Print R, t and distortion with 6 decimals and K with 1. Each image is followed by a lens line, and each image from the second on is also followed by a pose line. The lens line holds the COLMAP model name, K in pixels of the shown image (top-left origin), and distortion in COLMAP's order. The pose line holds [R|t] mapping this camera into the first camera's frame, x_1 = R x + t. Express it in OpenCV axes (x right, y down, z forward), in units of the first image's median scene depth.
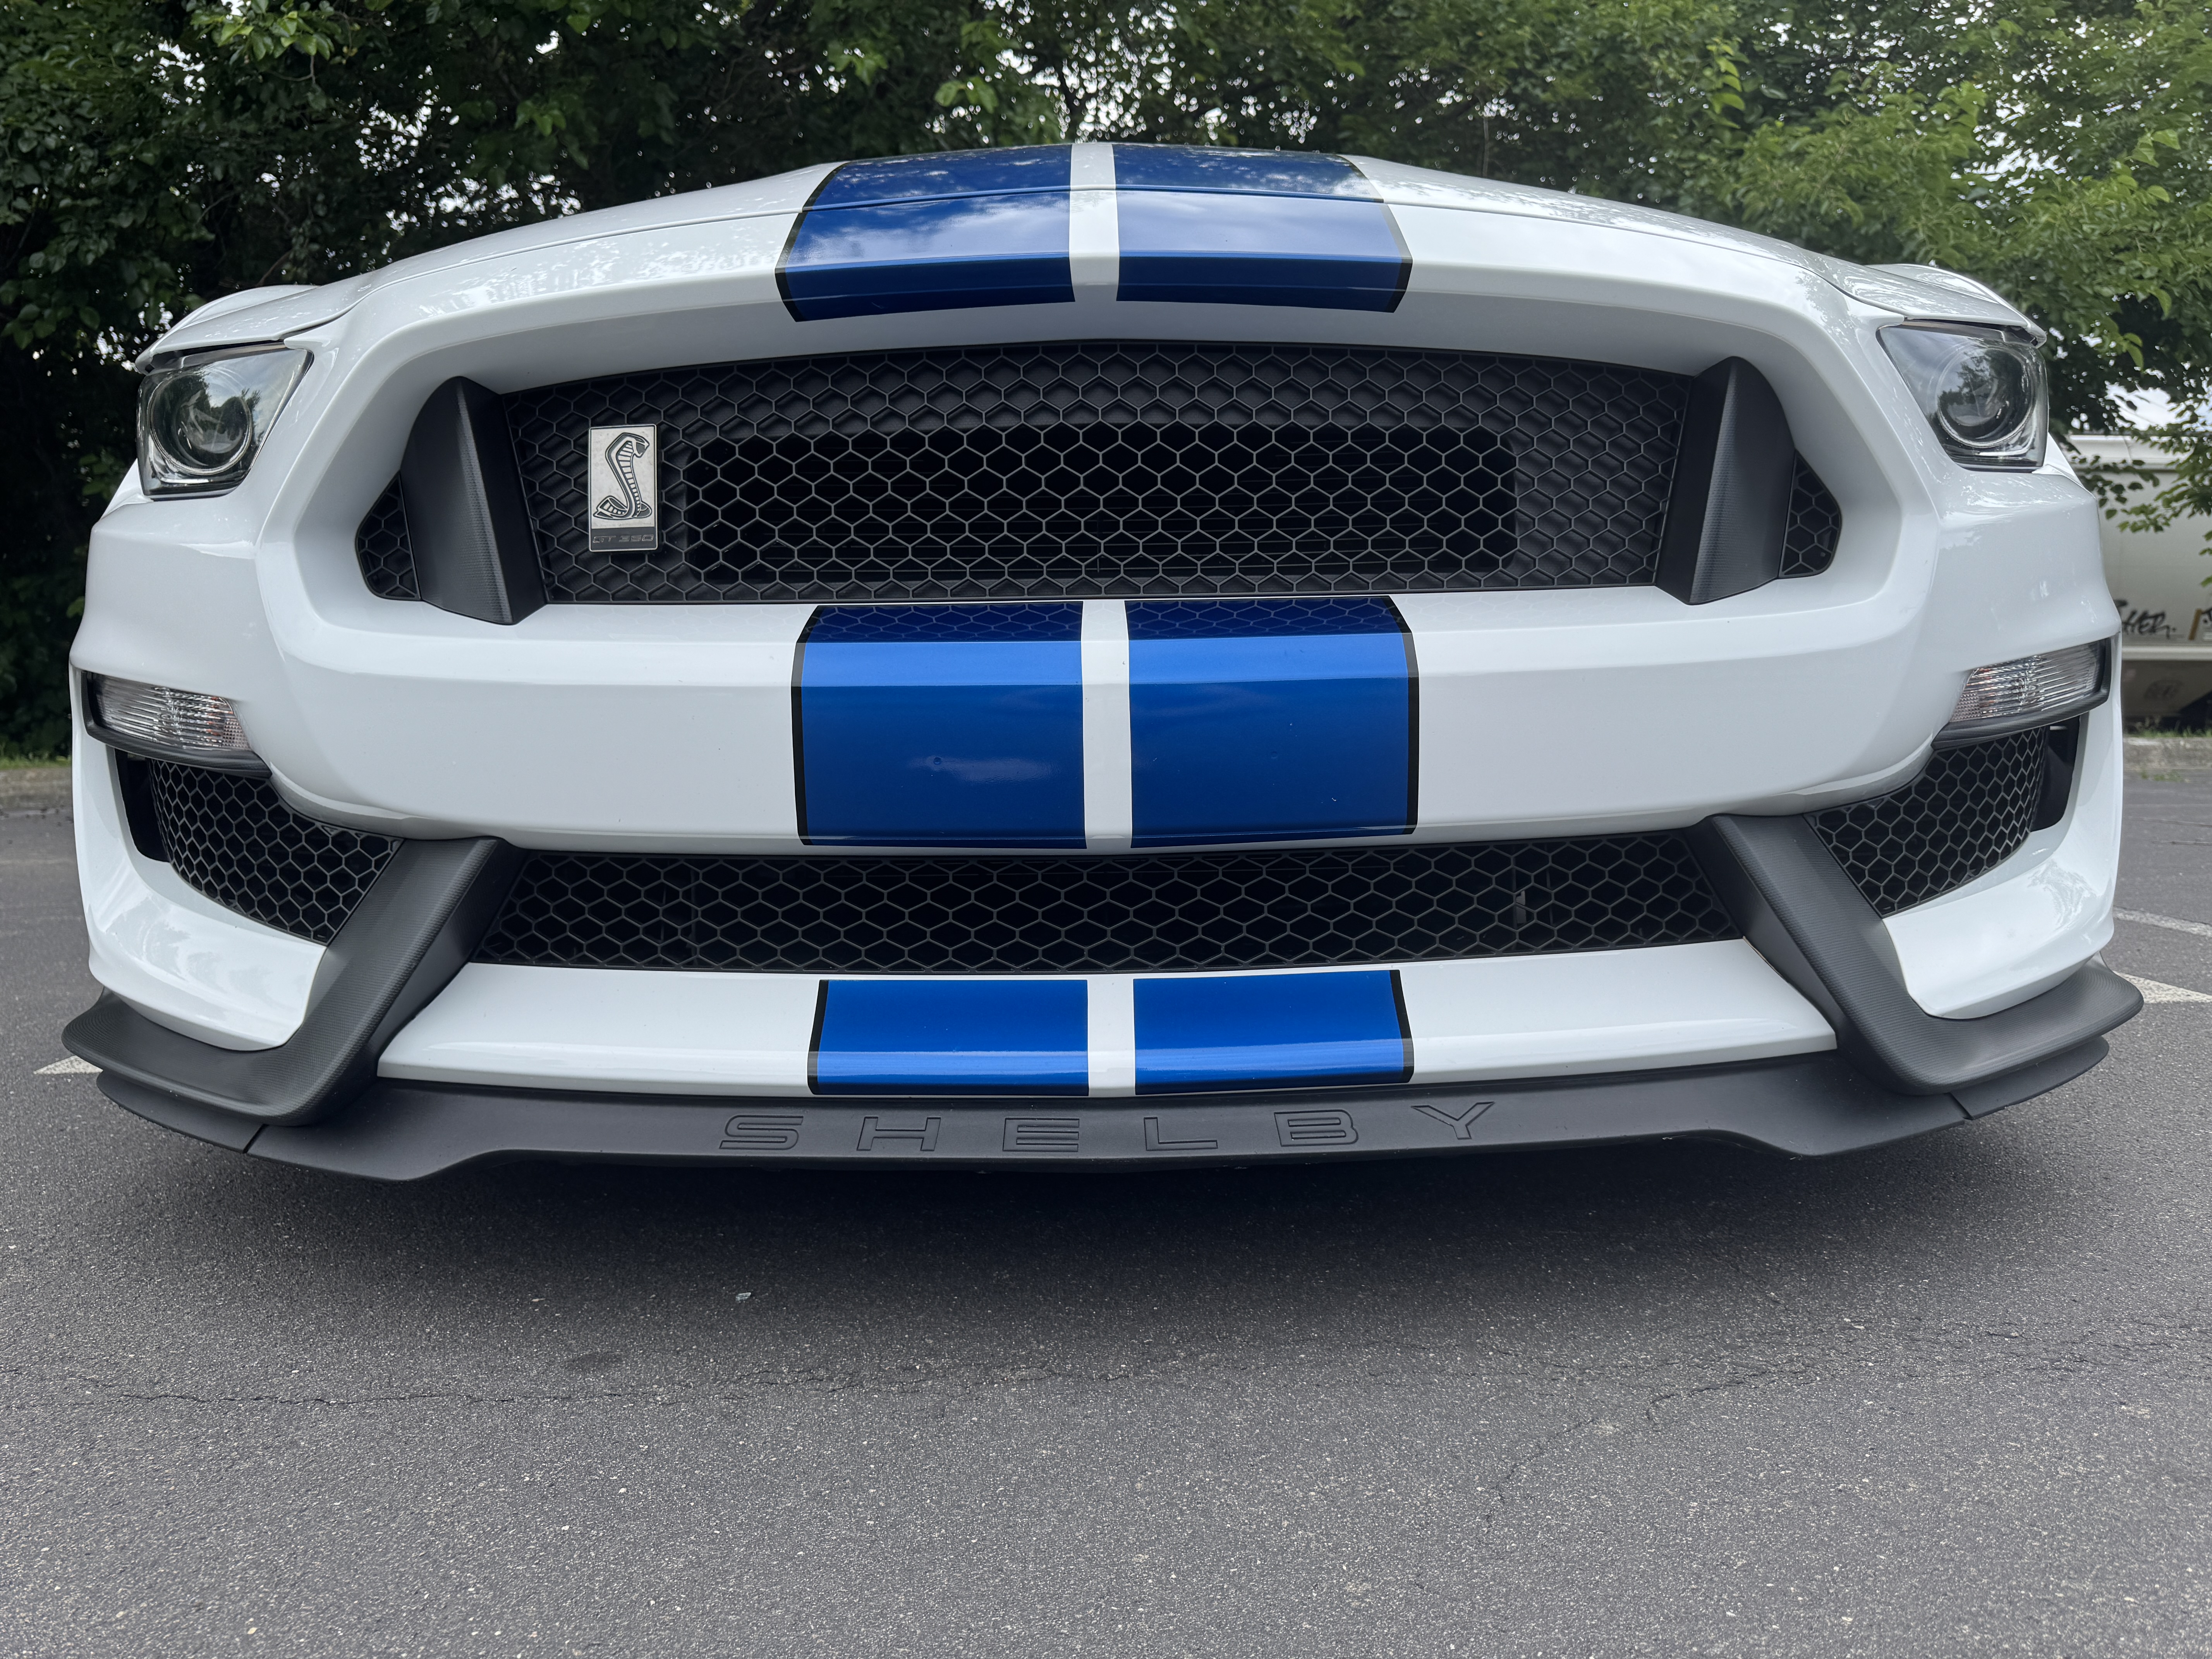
lens RADIAL K [[1540.4, 0, 1129.7], [0, 1540.4, 831.5], [0, 0, 1]] dist [0.086192, -0.105749]
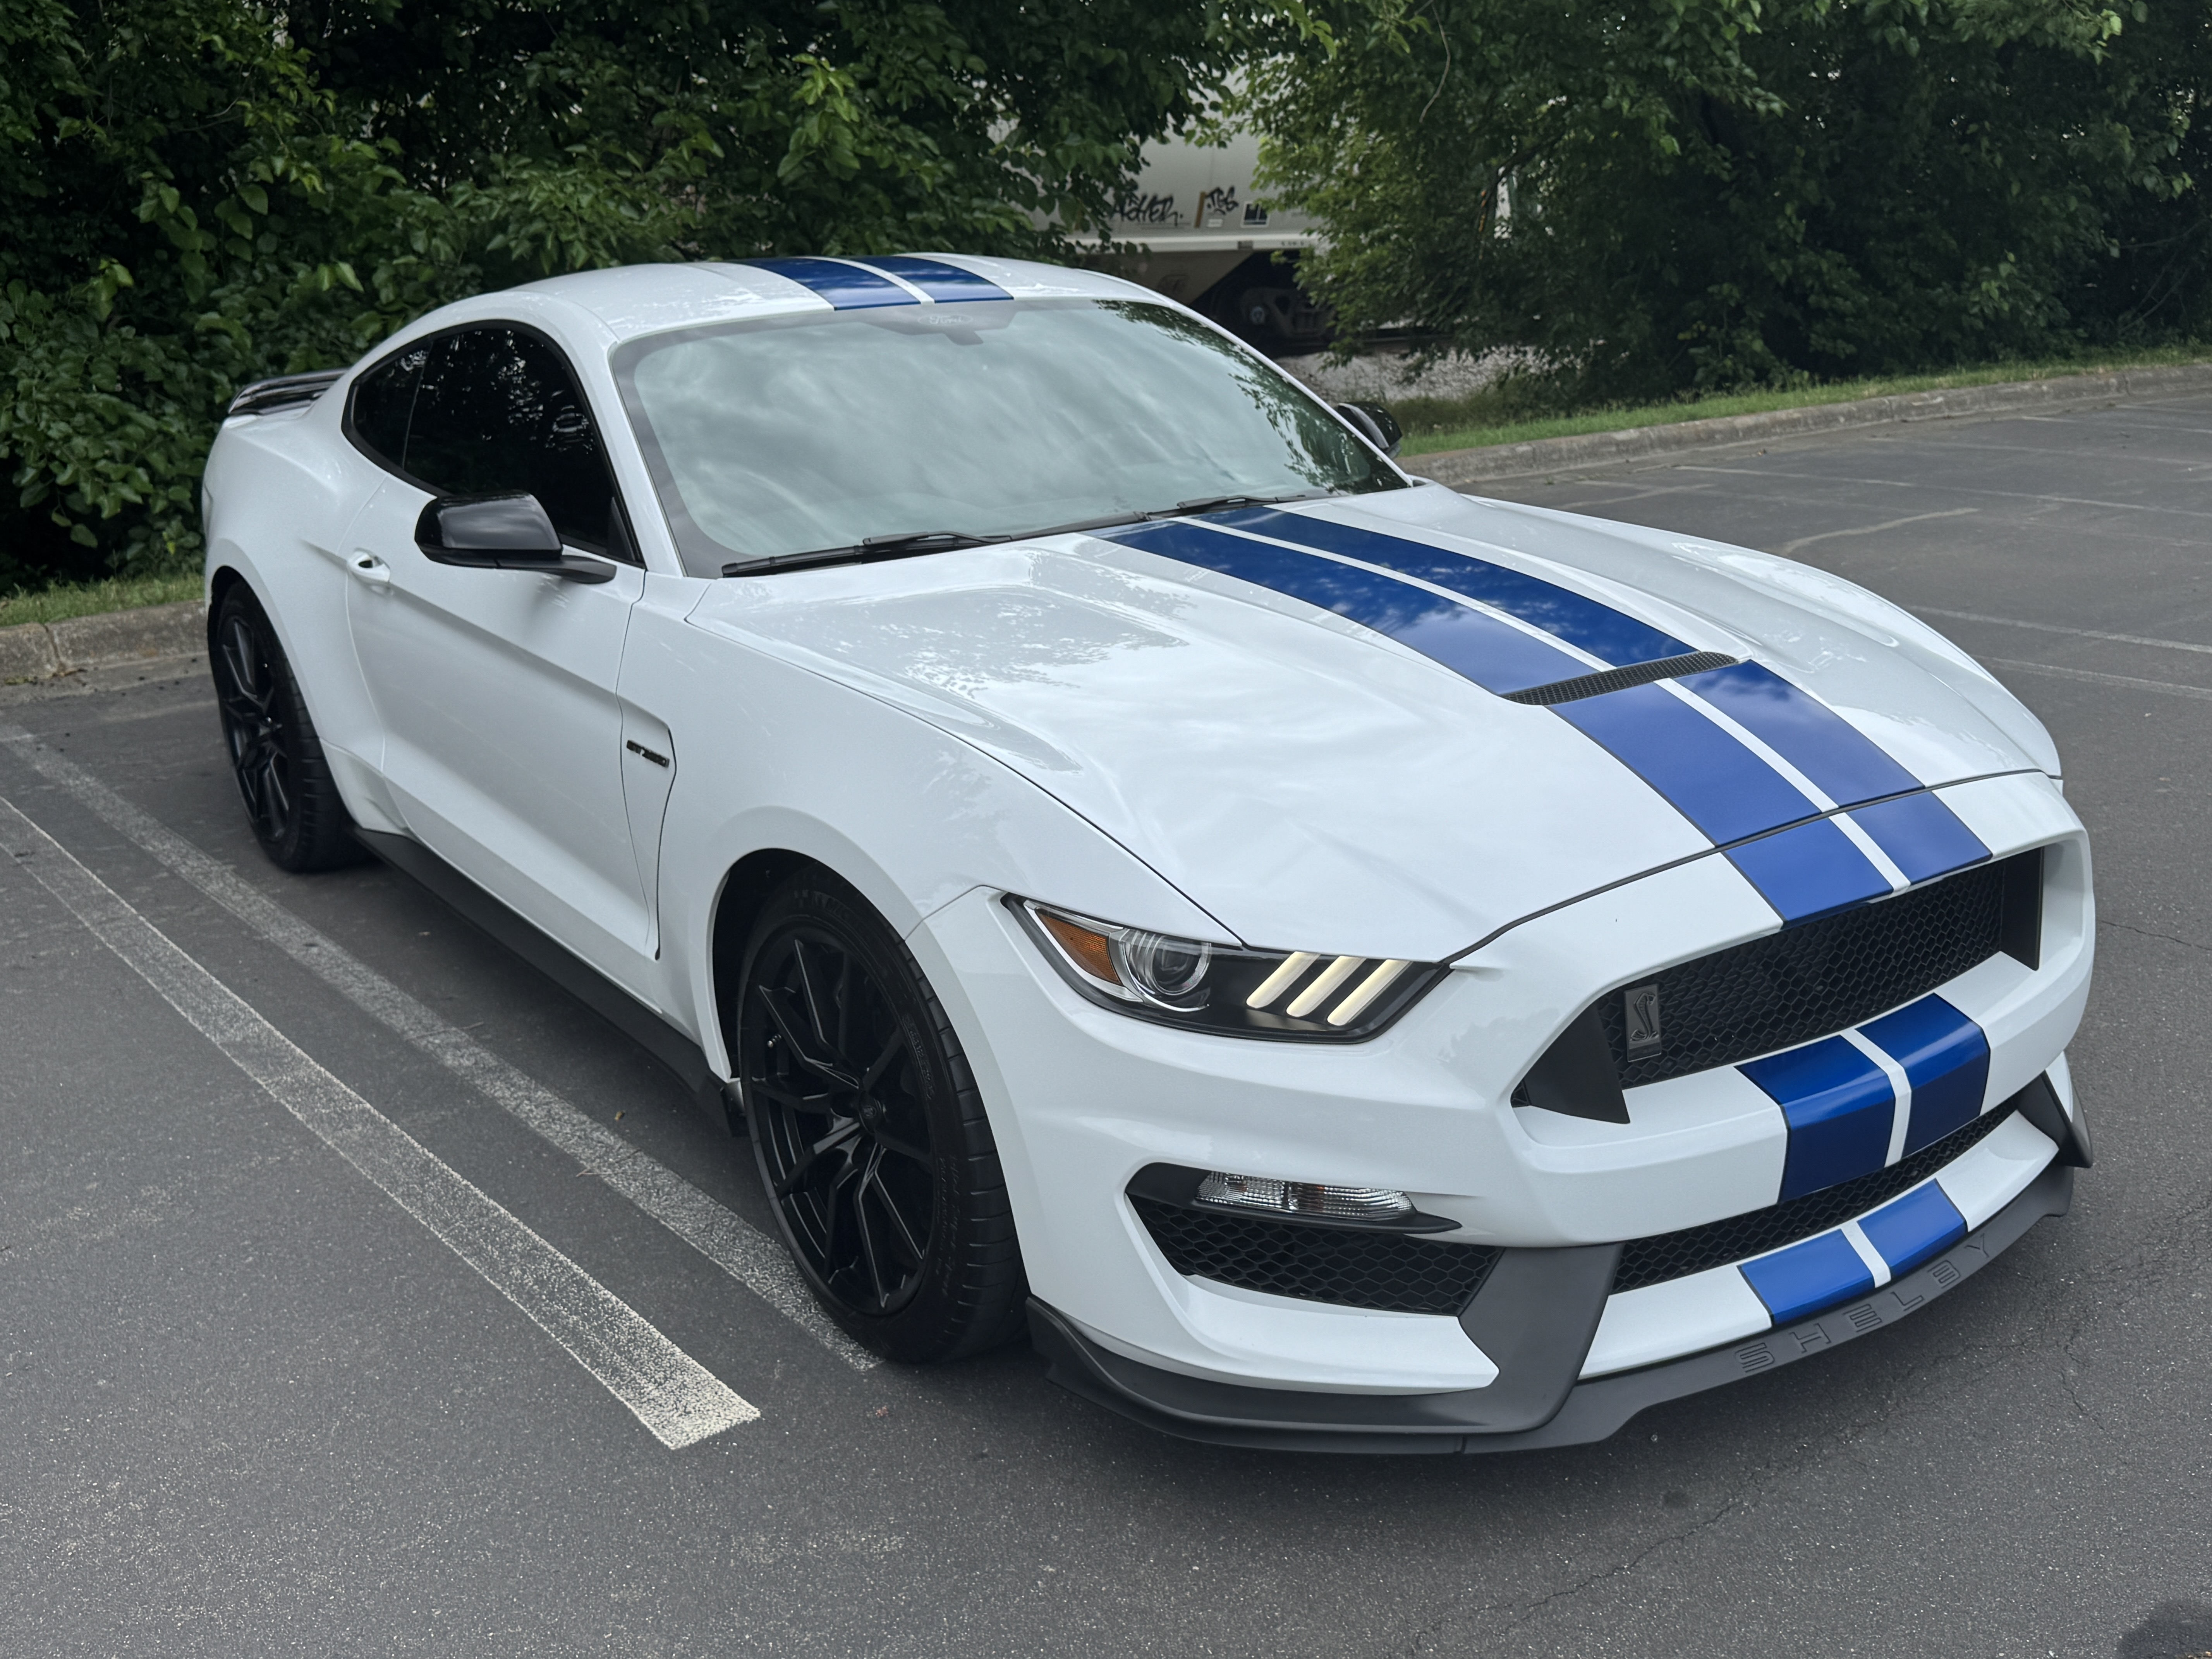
lens RADIAL K [[2139.1, 0, 1106.0], [0, 2139.1, 829.5], [0, 0, 1]] dist [0.176666, -0.290488]
pose [[0.817148, -0.169974, 0.550798, -2.099889], [0.058950, 0.975168, 0.213477, -0.977486], [-0.573406, -0.141972, 0.806876, -0.544678]]
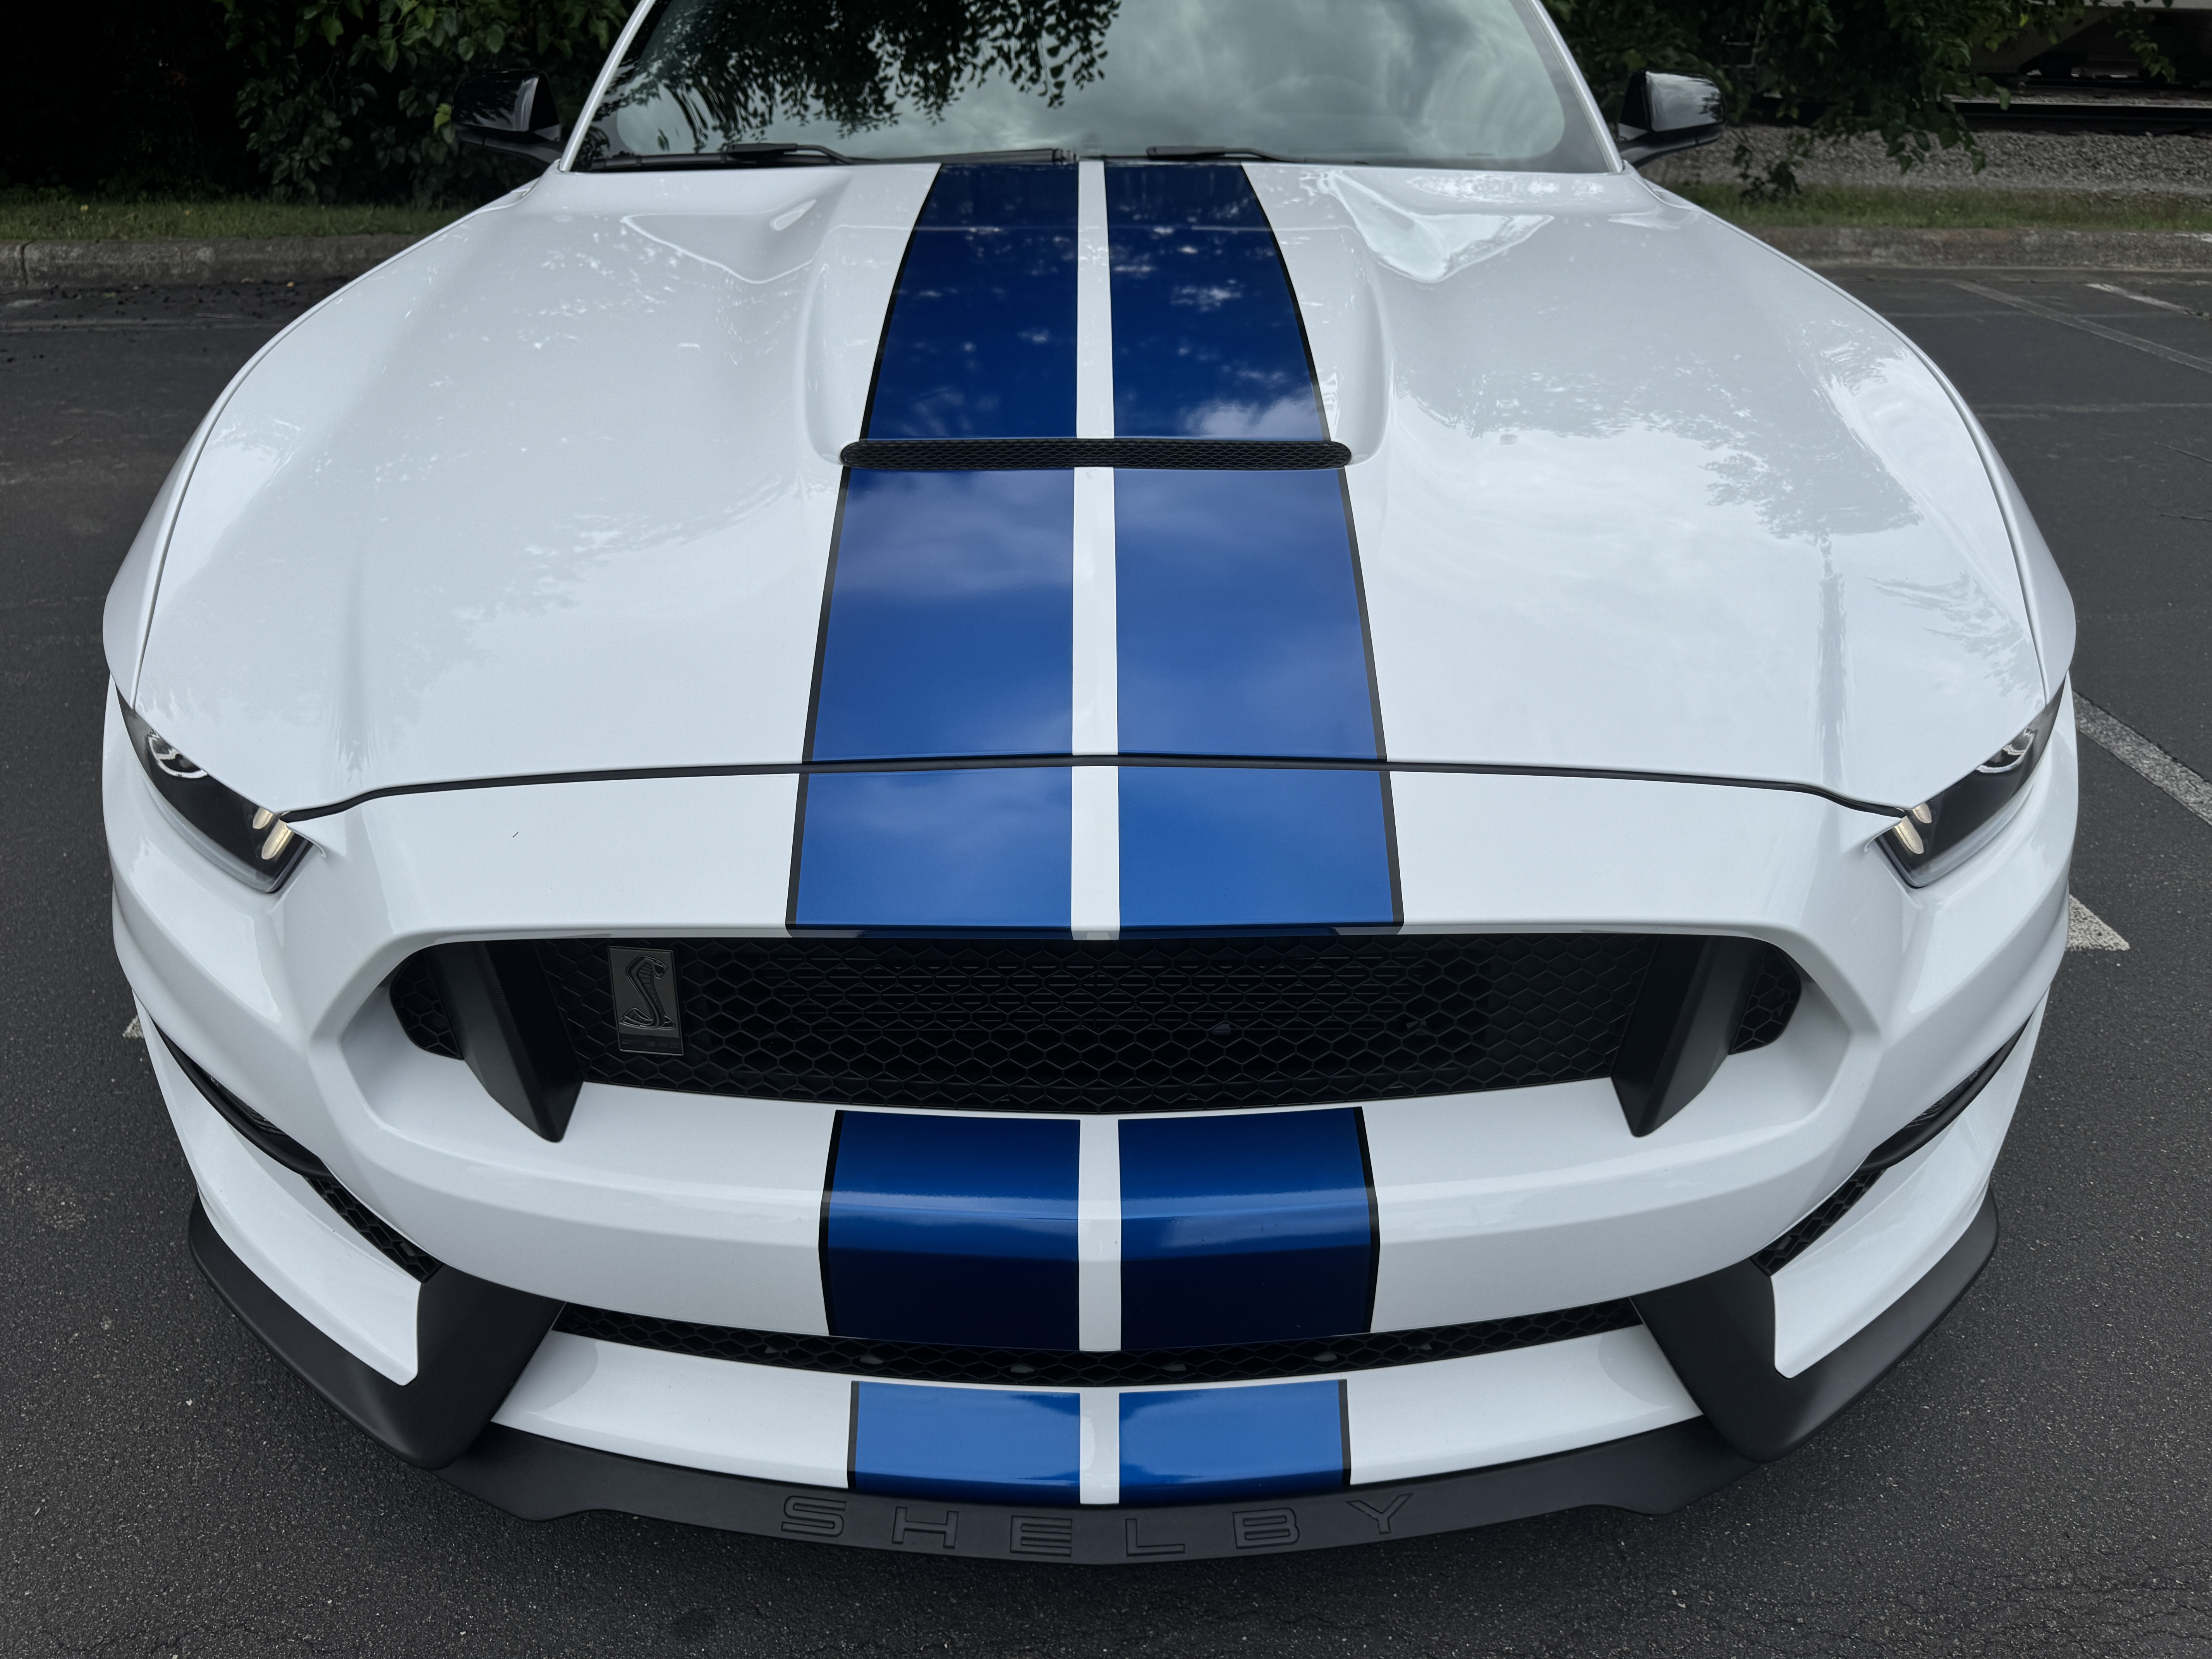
lens RADIAL K [[1624.5, 0, 1106.0], [0, 1624.5, 829.5], [0, 0, 1]] dist [0.000490, -0.000658]
pose [[0.999829, 0.018478, 0.001104, -0.016542], [-0.017361, 0.915369, 0.402242, -0.786857], [0.006422, -0.402192, 0.915533, 0.038889]]
